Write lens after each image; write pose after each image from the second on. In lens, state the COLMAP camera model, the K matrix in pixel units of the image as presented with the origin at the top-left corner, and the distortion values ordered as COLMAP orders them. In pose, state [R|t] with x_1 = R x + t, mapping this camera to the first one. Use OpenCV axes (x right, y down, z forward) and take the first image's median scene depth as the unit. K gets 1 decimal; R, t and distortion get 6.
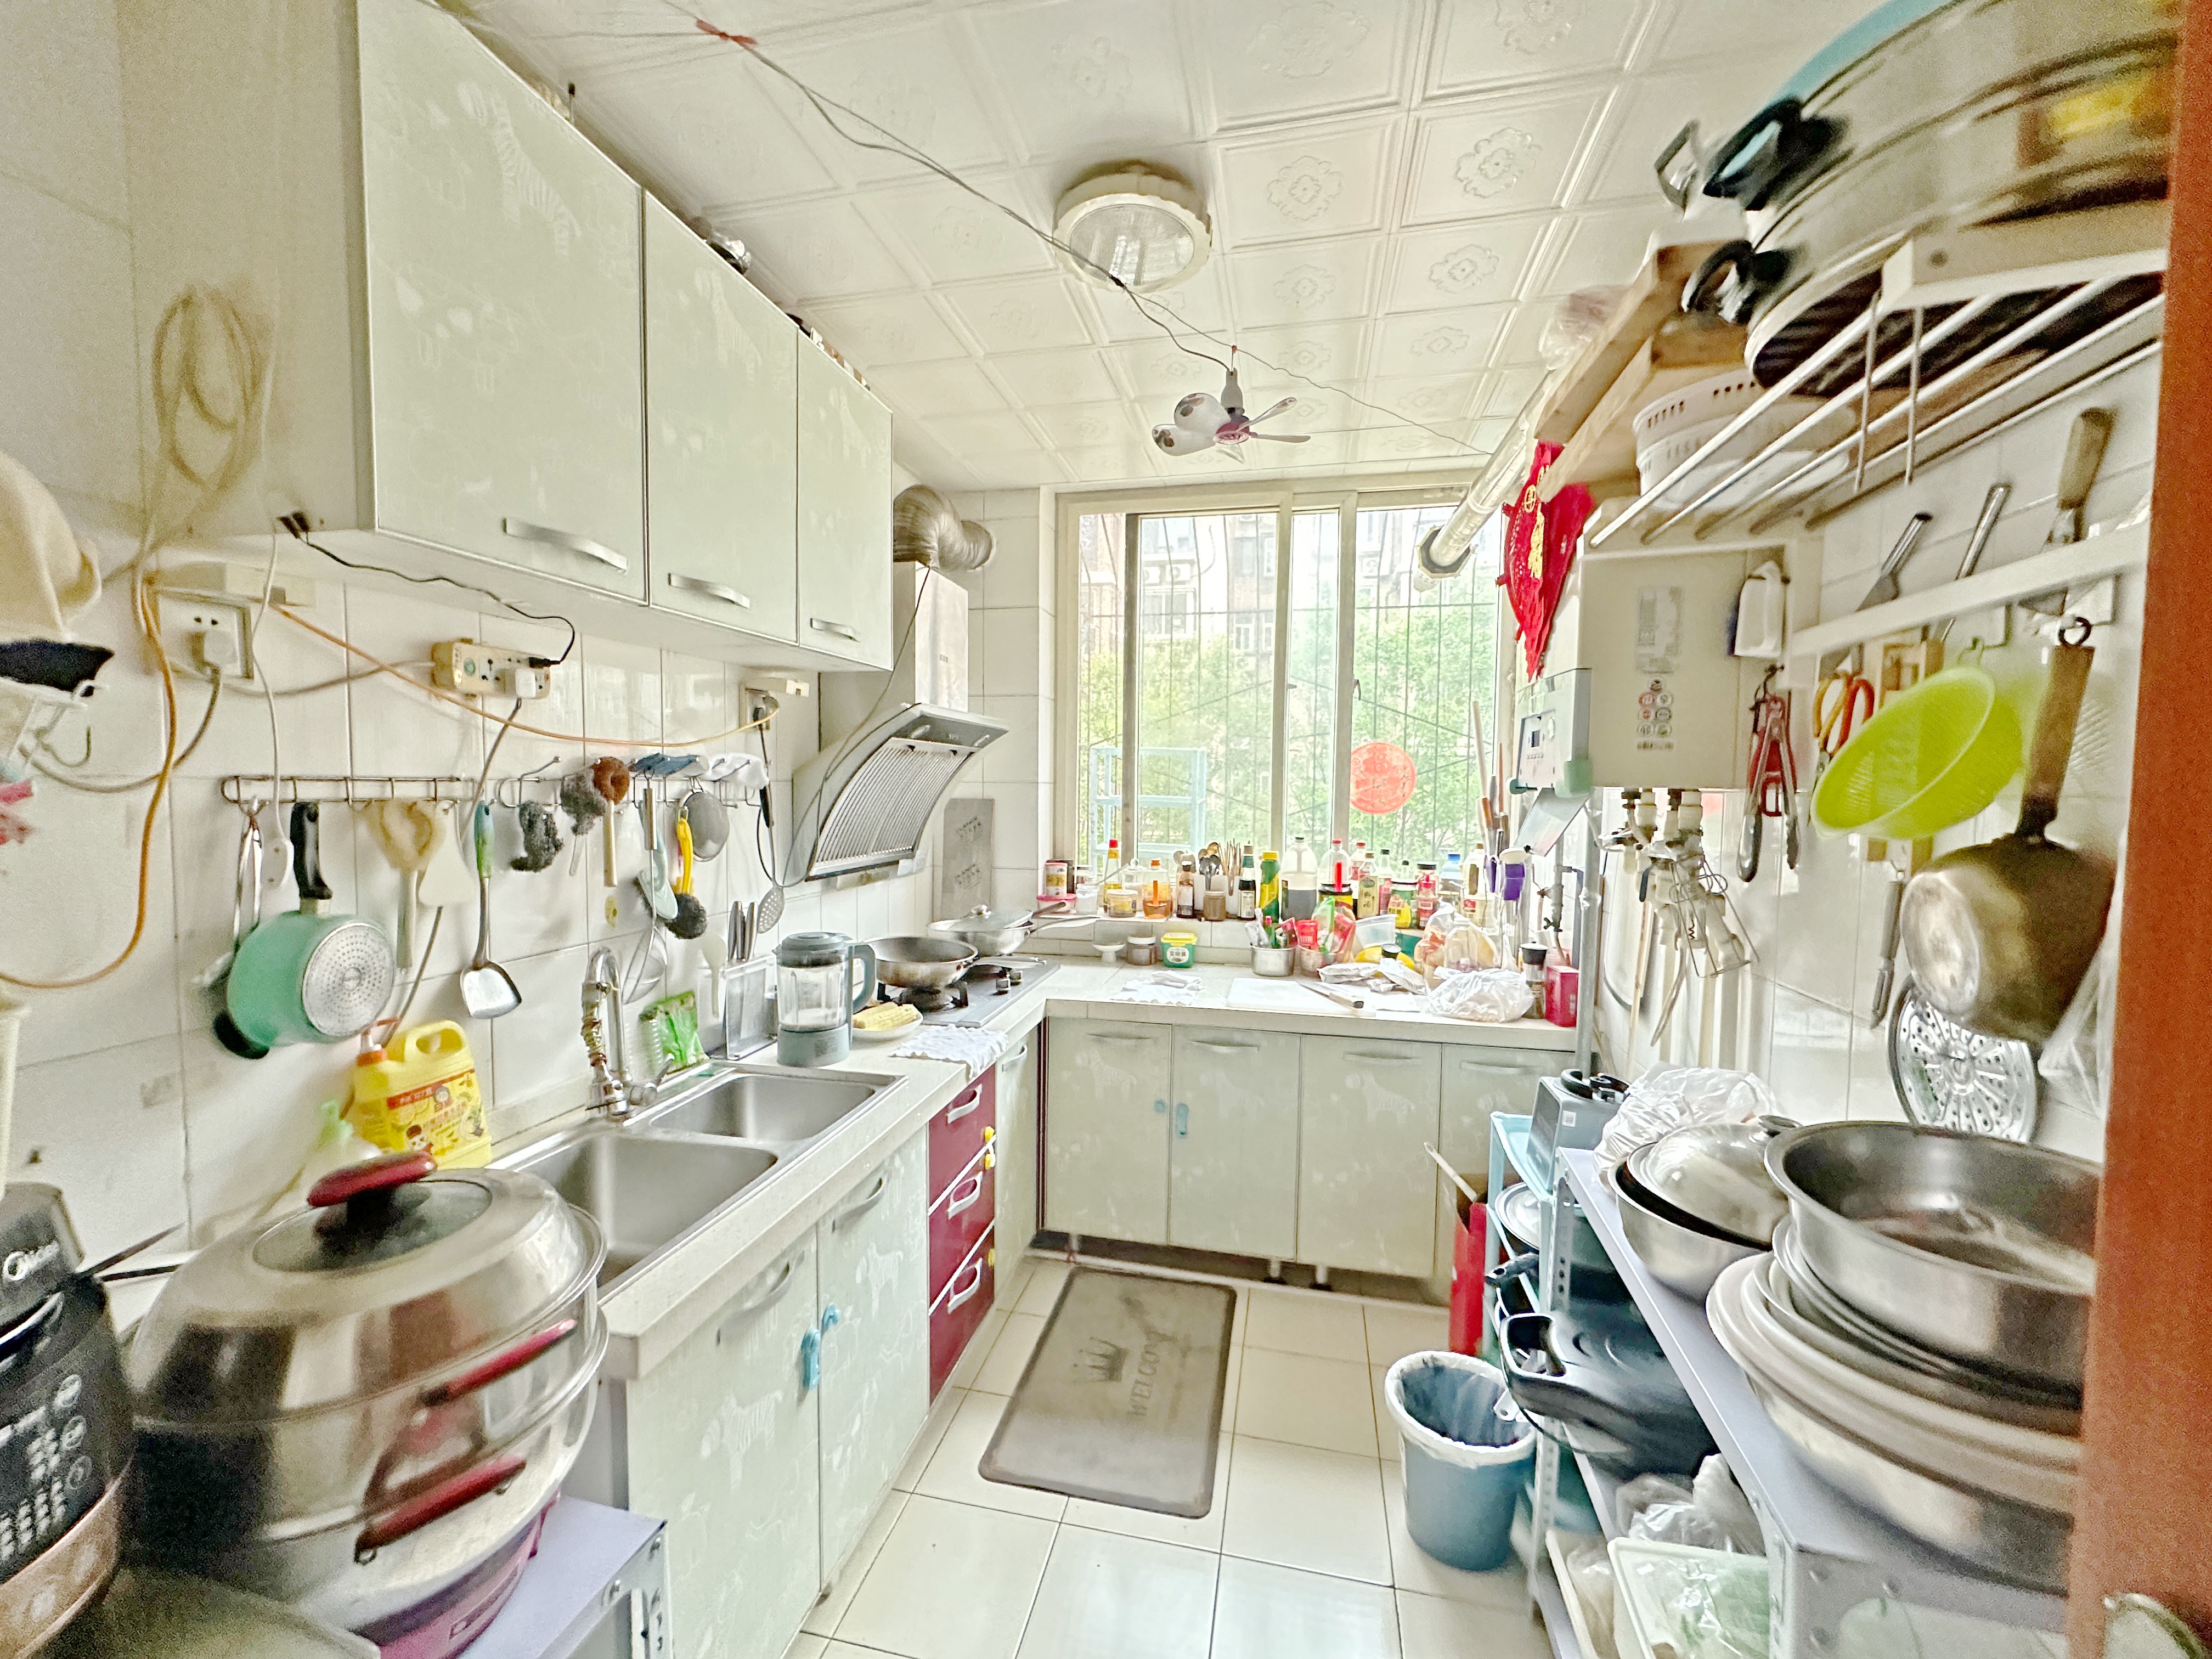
lens RADIAL K [[881.8, 0, 1109.6], [0, 881.8, 819.5], [0, 0, 1]] dist [-0.000693, -0.000129]
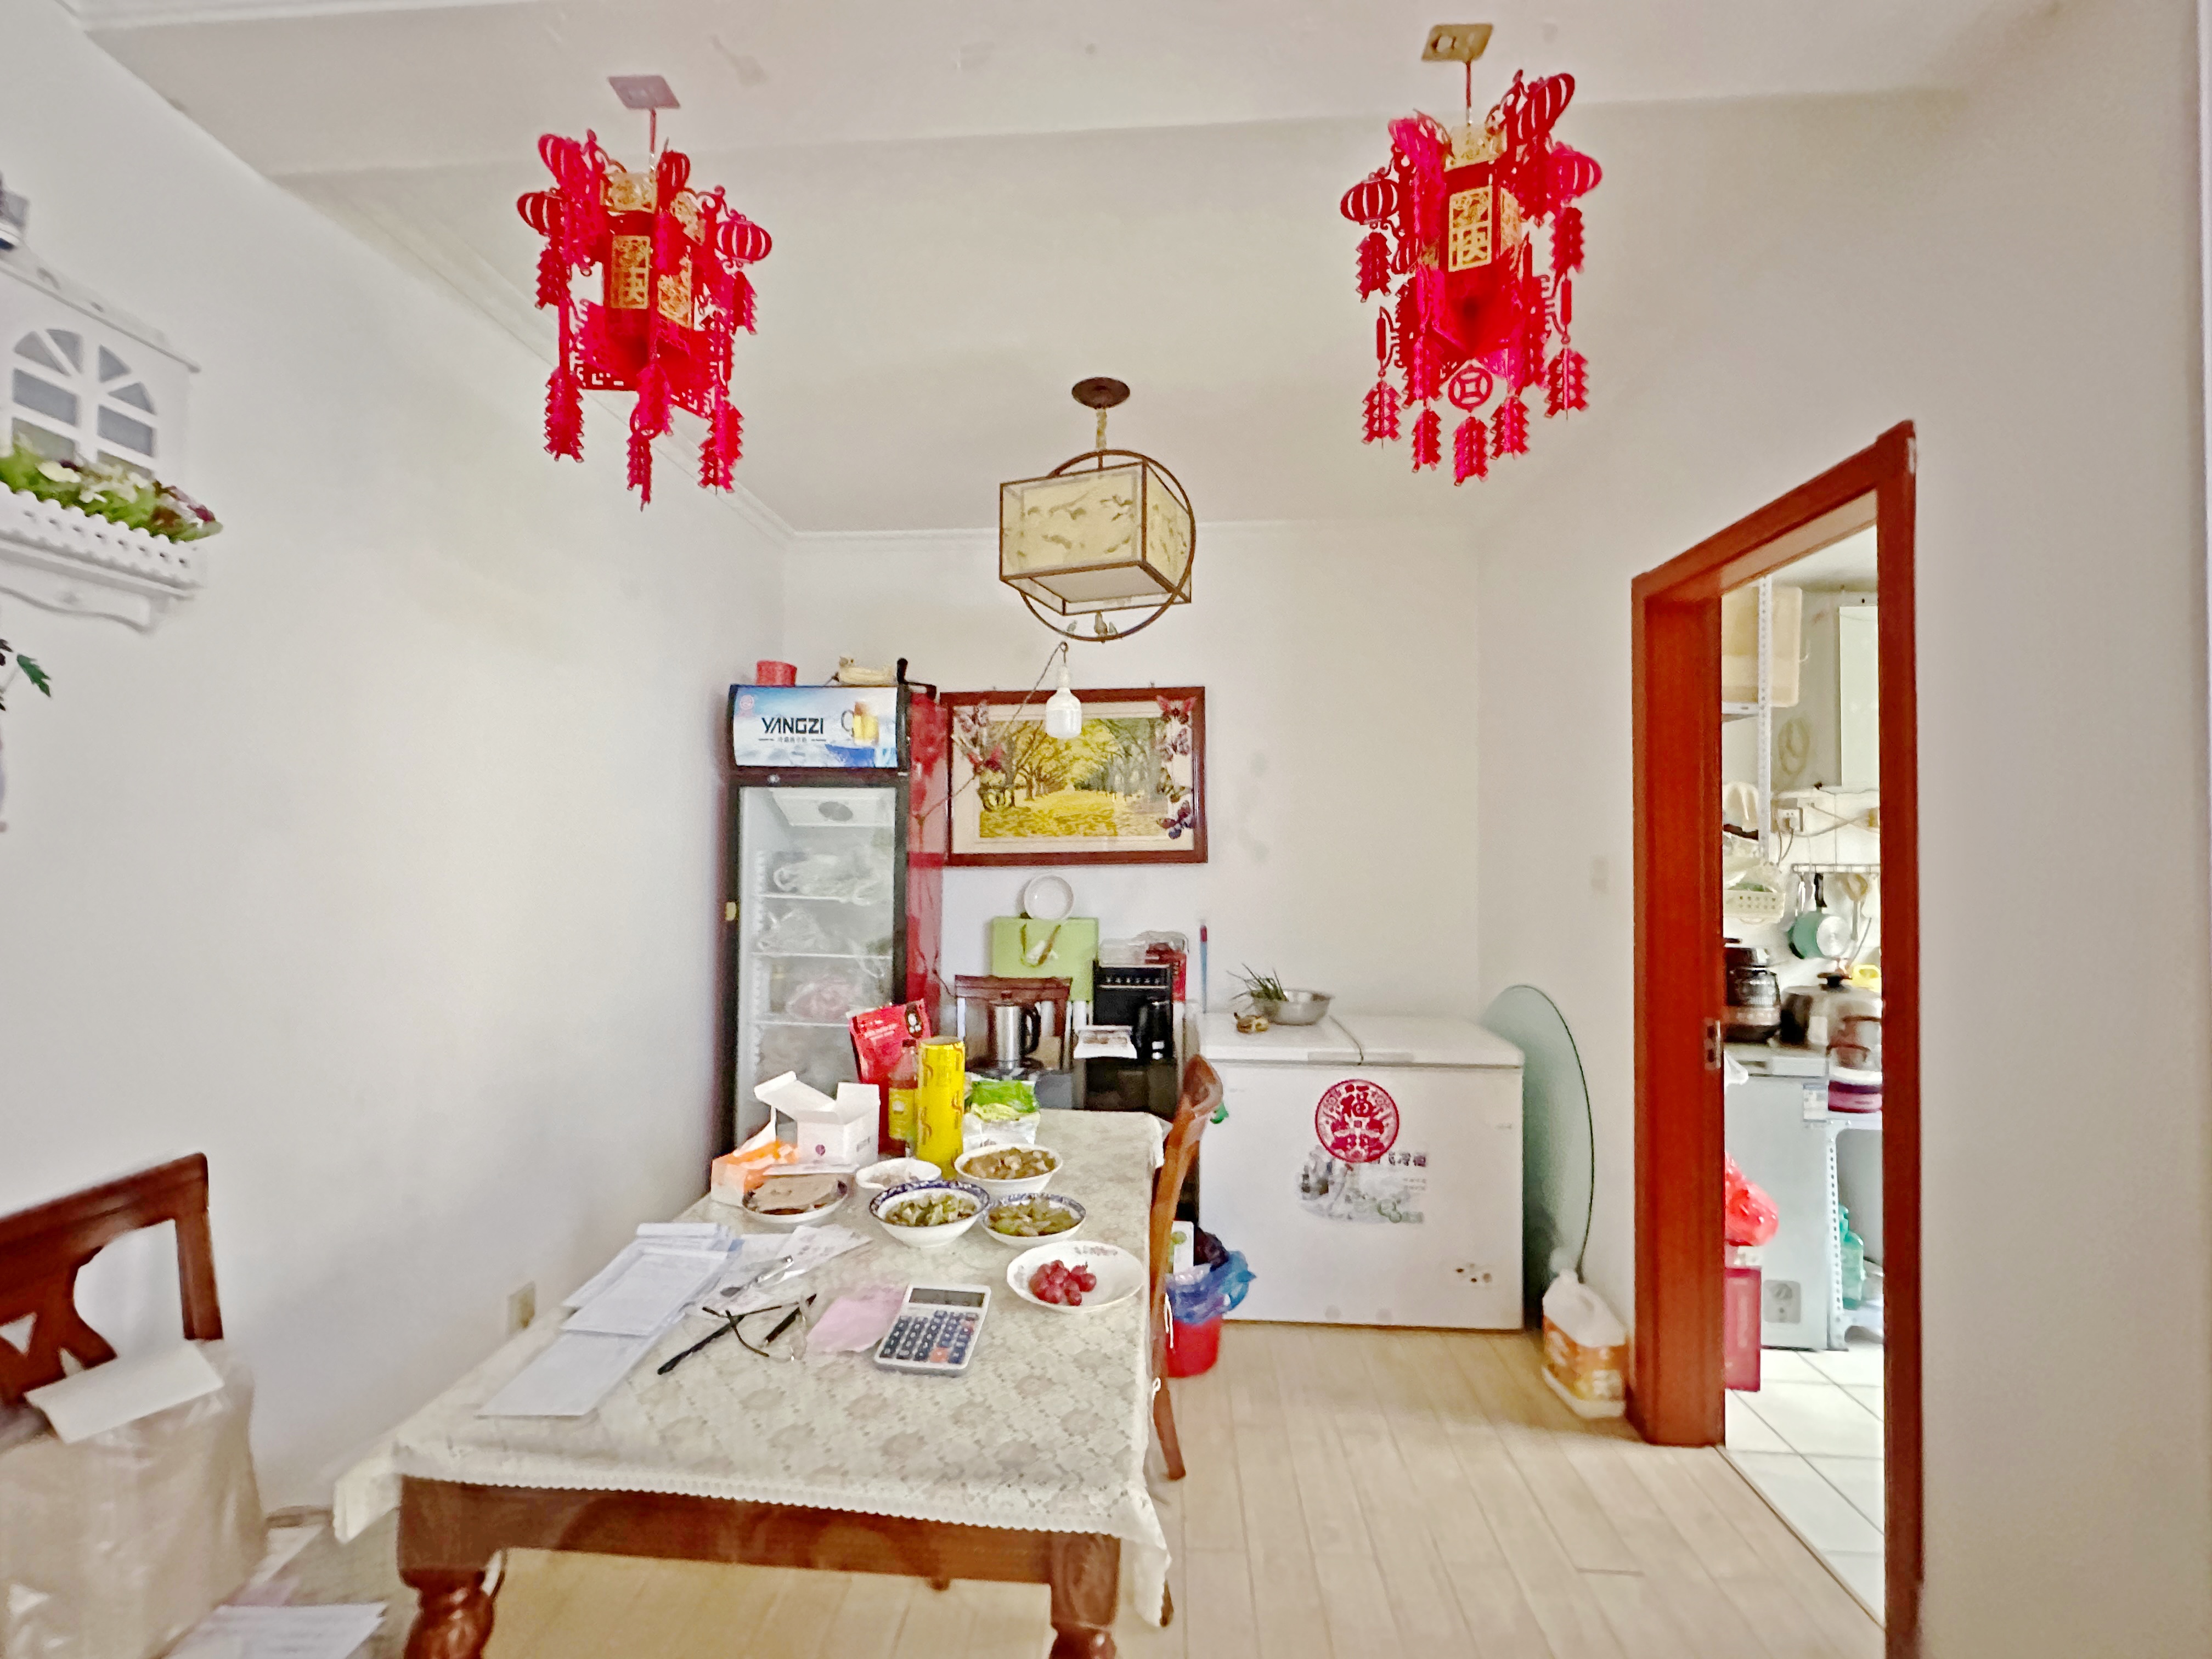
lens RADIAL K [[881.8, 0, 1103.6], [0, 881.8, 832.2], [0, 0, 1]] dist [-0.000693, -0.000129]
pose [[0.153622, -0.031160, -0.987638, 1.624168], [-0.053886, 0.997751, -0.039861, 0.092239], [0.986659, 0.059344, 0.151598, -1.804406]]
